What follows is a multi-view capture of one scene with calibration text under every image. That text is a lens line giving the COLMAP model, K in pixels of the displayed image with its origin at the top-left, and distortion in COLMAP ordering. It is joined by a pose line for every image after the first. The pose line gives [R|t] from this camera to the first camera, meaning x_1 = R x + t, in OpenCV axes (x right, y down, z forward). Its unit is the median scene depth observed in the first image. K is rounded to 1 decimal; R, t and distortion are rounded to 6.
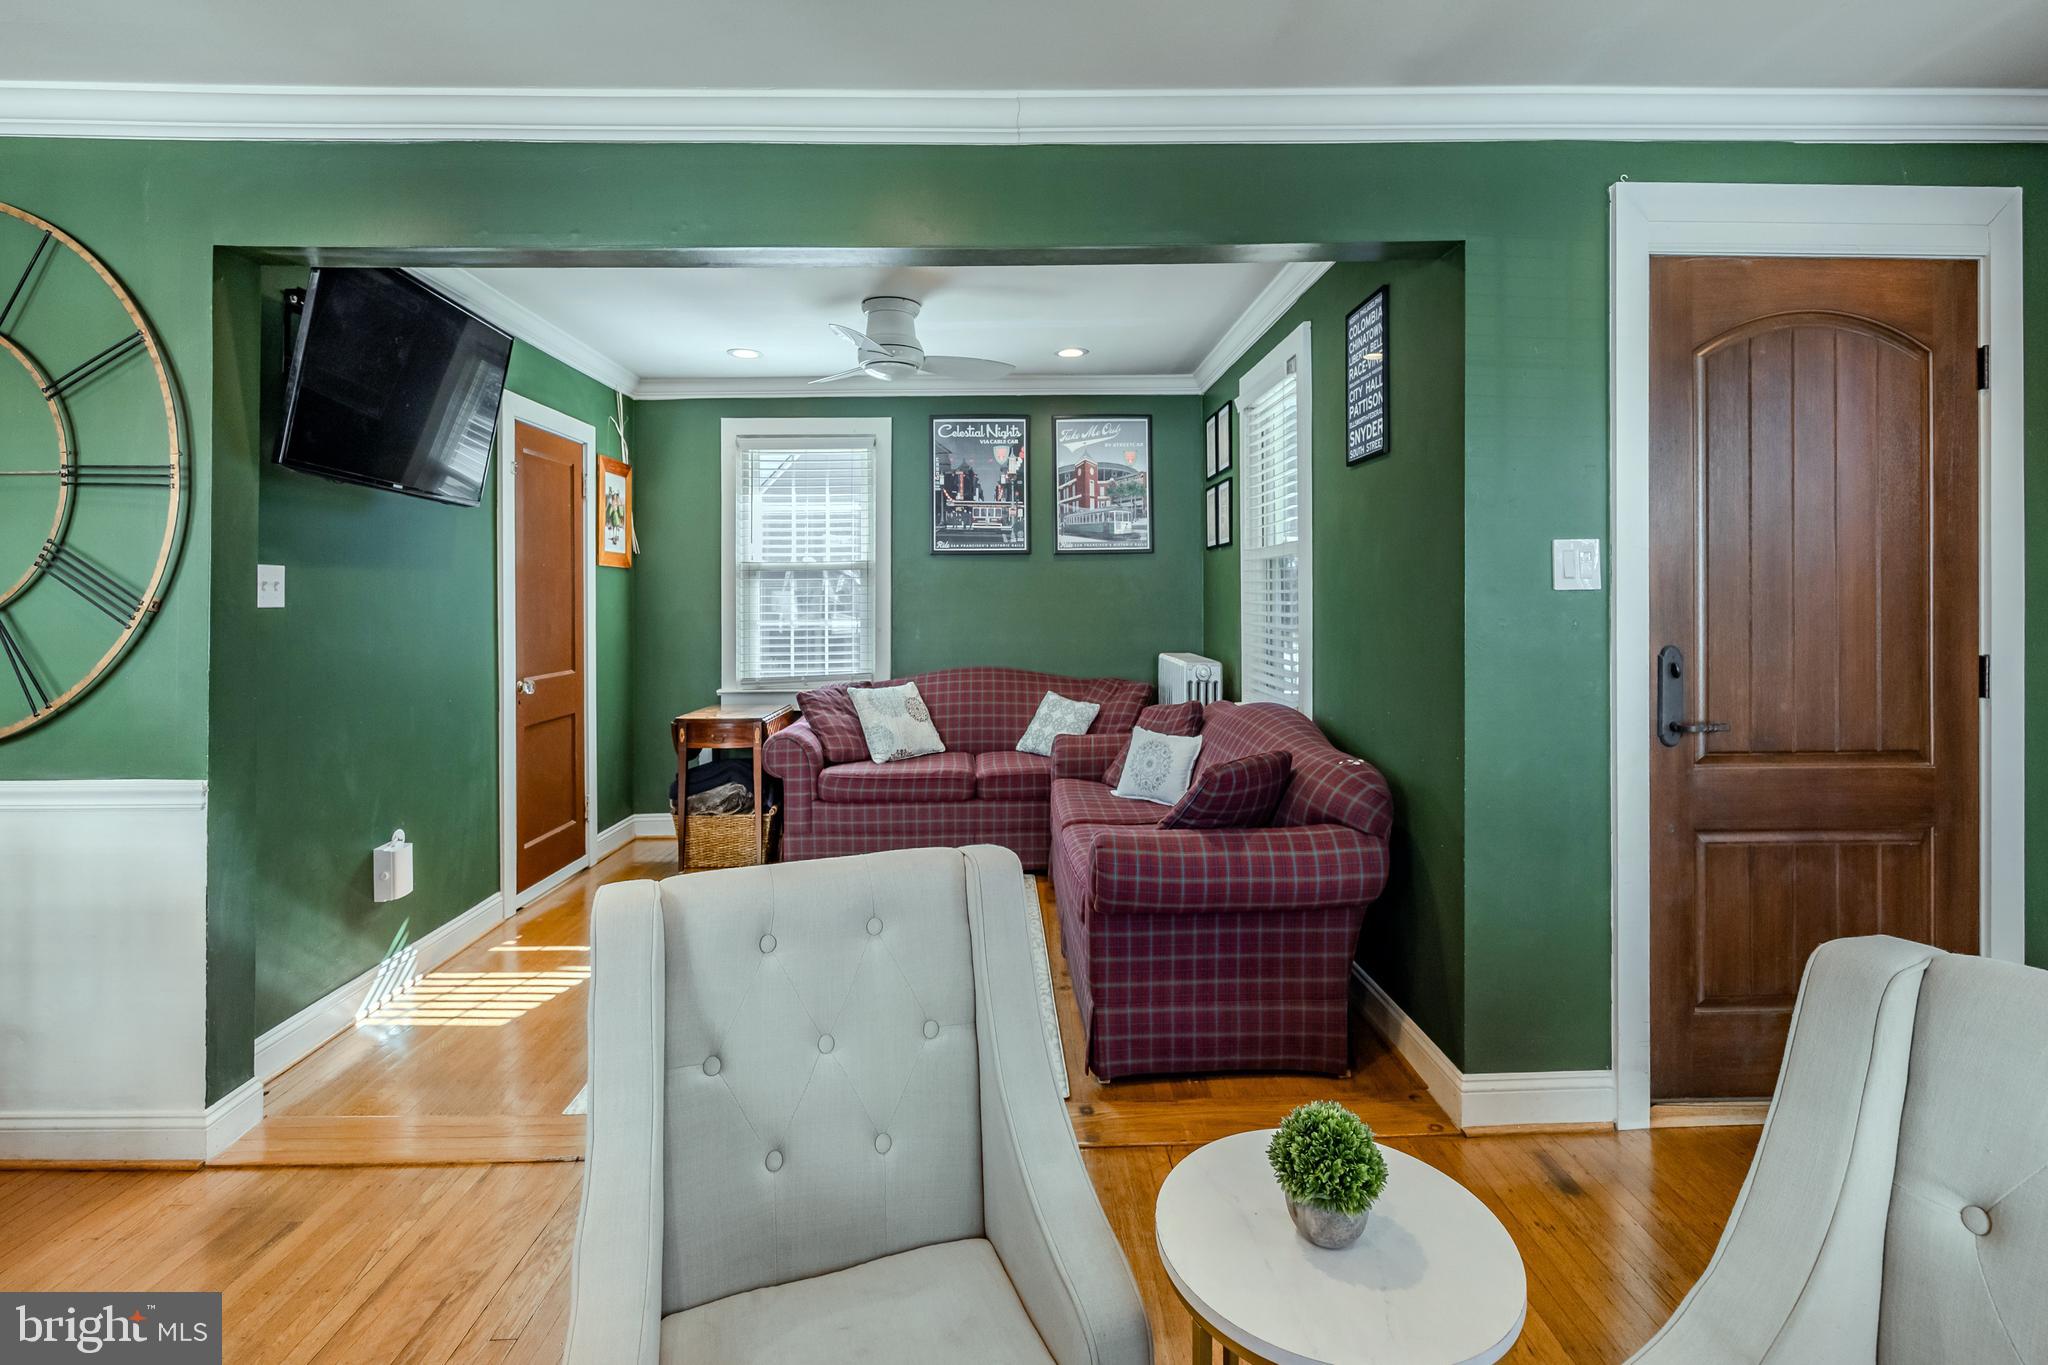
lens RADIAL K [[993.6, 0, 1012.5], [0, 993.6, 595.1], [0, 0, 1]] dist [-0.010545, 0.000304]
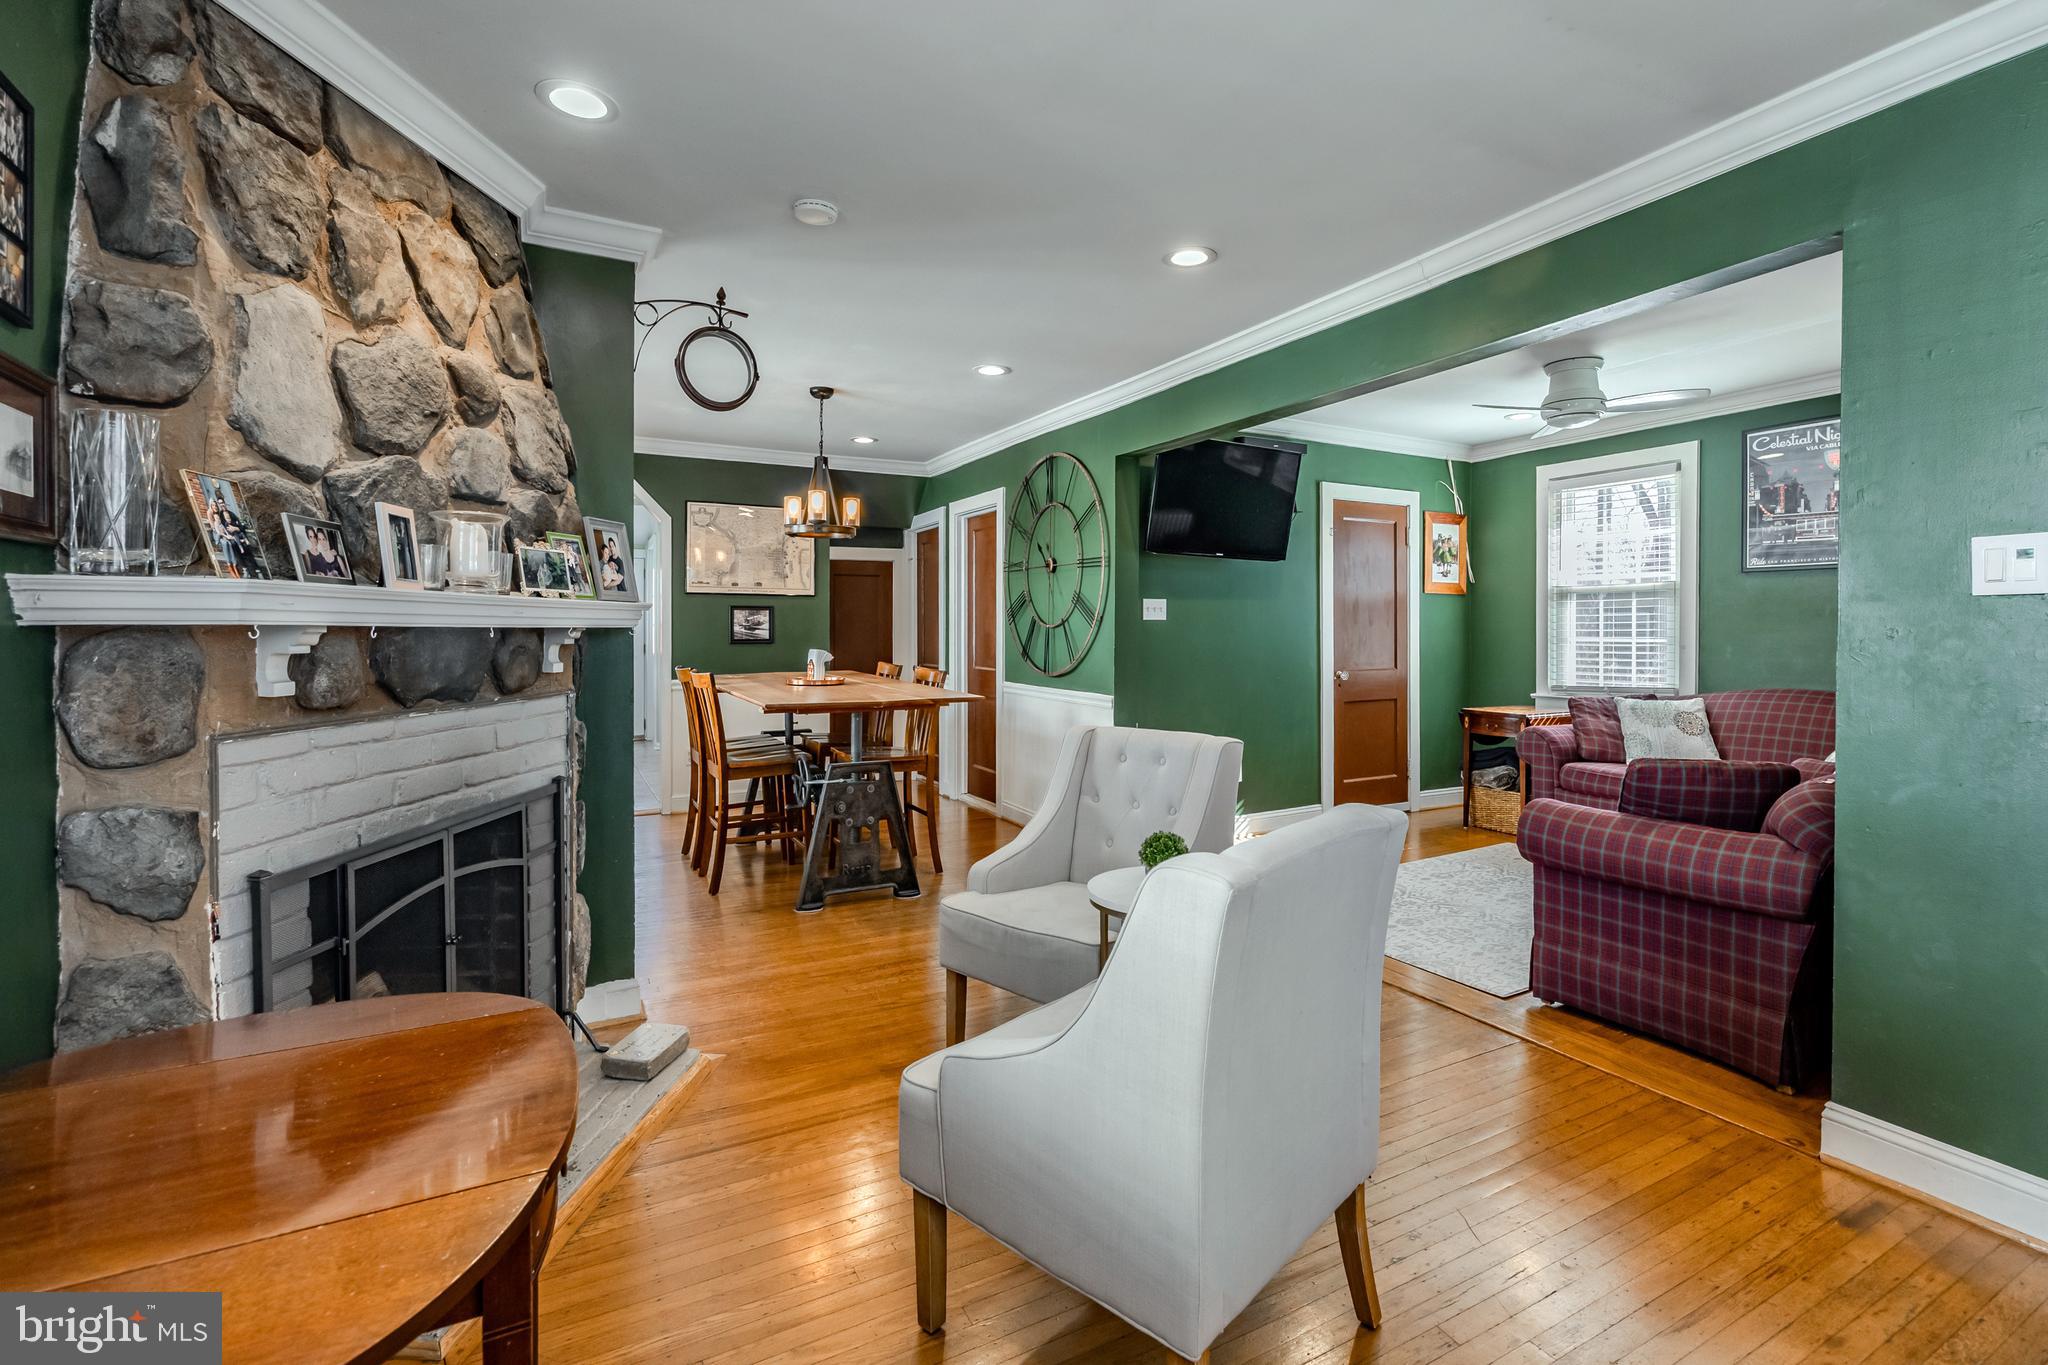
lens RADIAL K [[868.2, 0, 1000.2], [0, 868.2, 626.6], [0, 0, 1]] dist [-0.002498, -0.000392]
pose [[0.437562, 0.006029, -0.899168, 0.420512], [0.000382, 0.999976, 0.006890, 0.008052], [0.899188, -0.003358, 0.437549, -0.044976]]
